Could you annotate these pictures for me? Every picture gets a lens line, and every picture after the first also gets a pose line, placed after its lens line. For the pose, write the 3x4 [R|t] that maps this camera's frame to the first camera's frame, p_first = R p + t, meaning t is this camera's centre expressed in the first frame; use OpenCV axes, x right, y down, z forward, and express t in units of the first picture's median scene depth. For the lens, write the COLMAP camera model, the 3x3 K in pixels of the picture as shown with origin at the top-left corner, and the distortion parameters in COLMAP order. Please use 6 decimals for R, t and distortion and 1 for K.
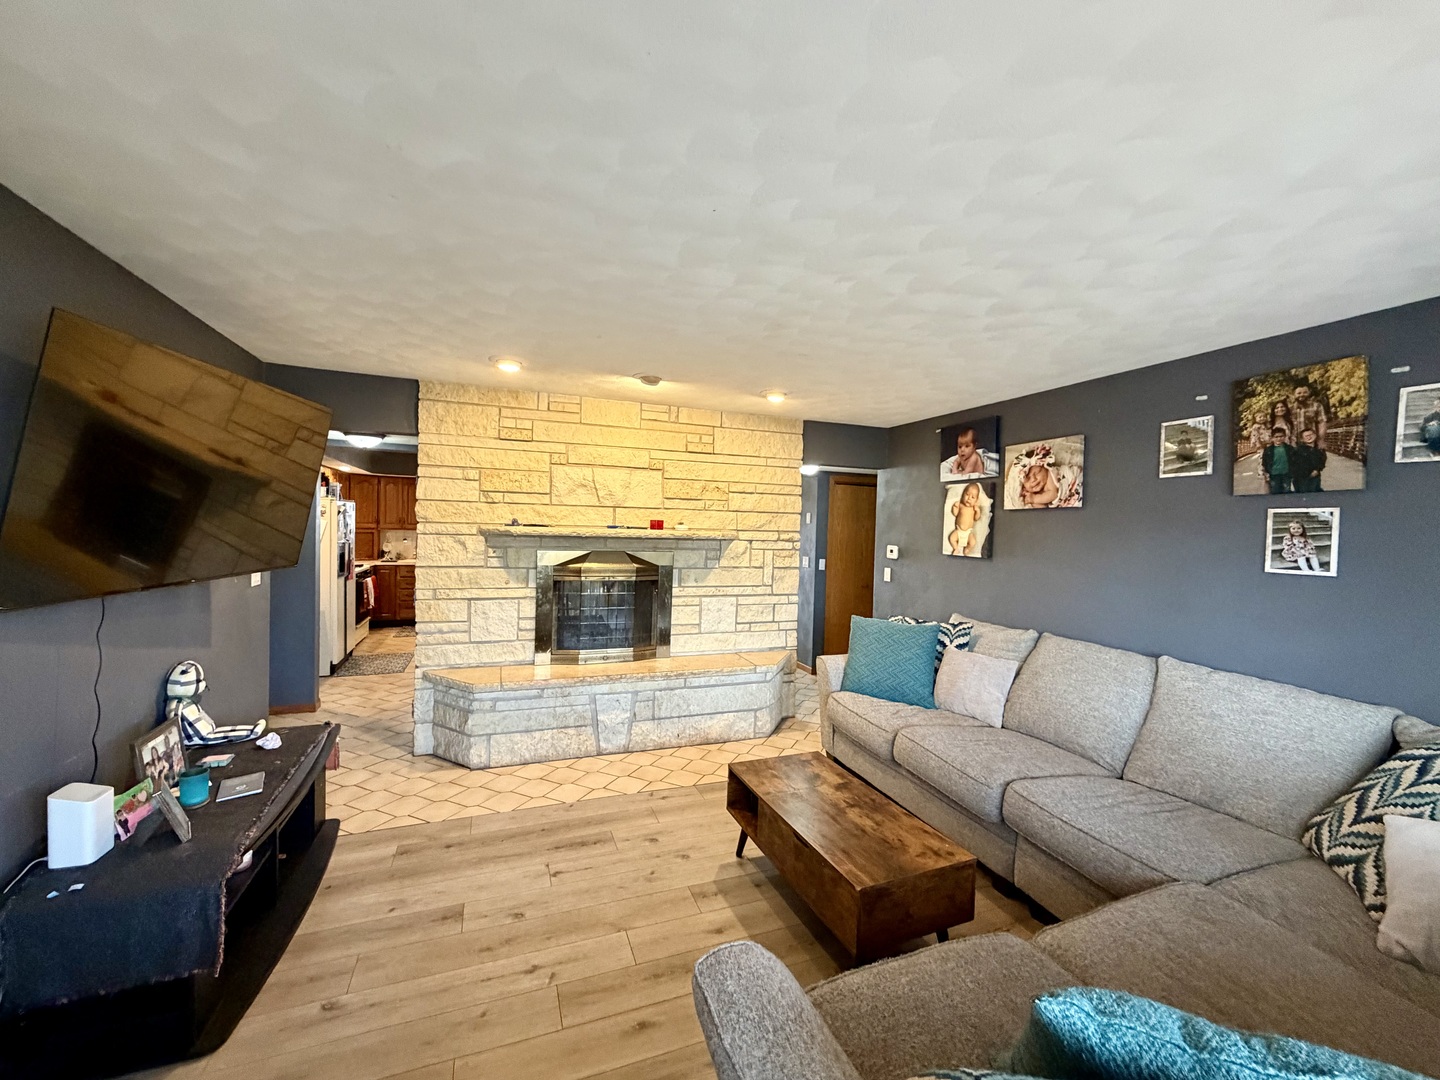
lens RADIAL K [[575.0, 0, 716.5], [0, 575.0, 541.8], [0, 0, 1]] dist [0.000155, -0.000160]
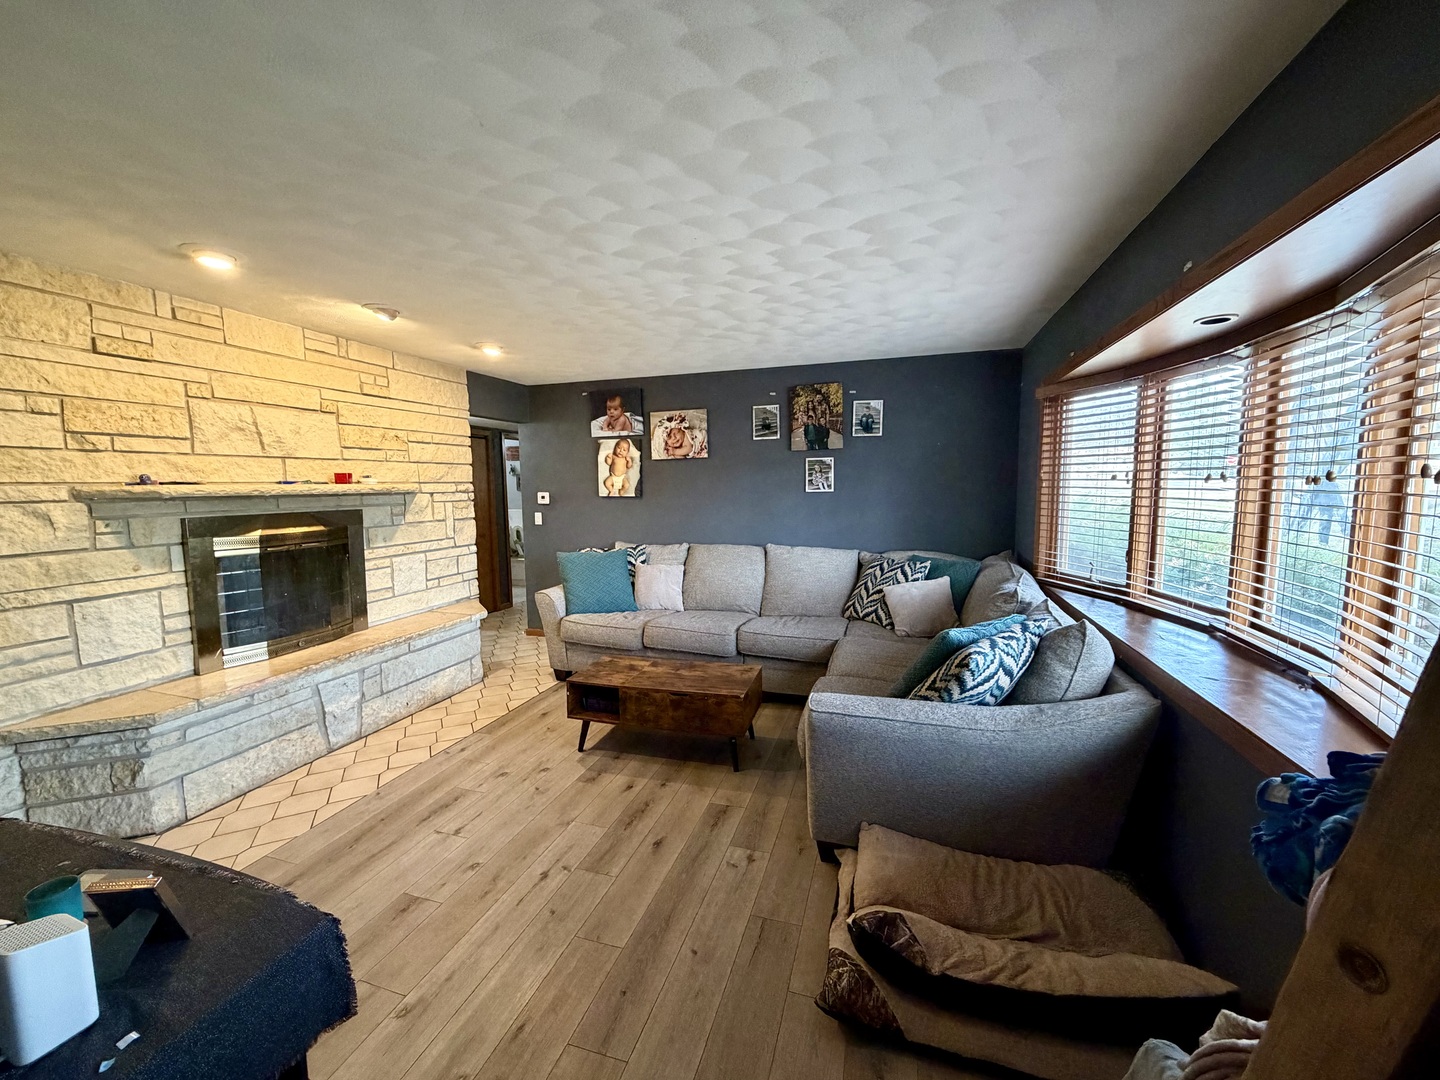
lens RADIAL K [[575.0, 0, 716.5], [0, 575.0, 541.8], [0, 0, 1]] dist [0.000155, -0.000160]
pose [[0.617059, -0.113393, 0.778704, -0.472866], [0.050021, 0.993214, 0.104992, 0.001802], [-0.785325, -0.025835, 0.618544, 0.035742]]
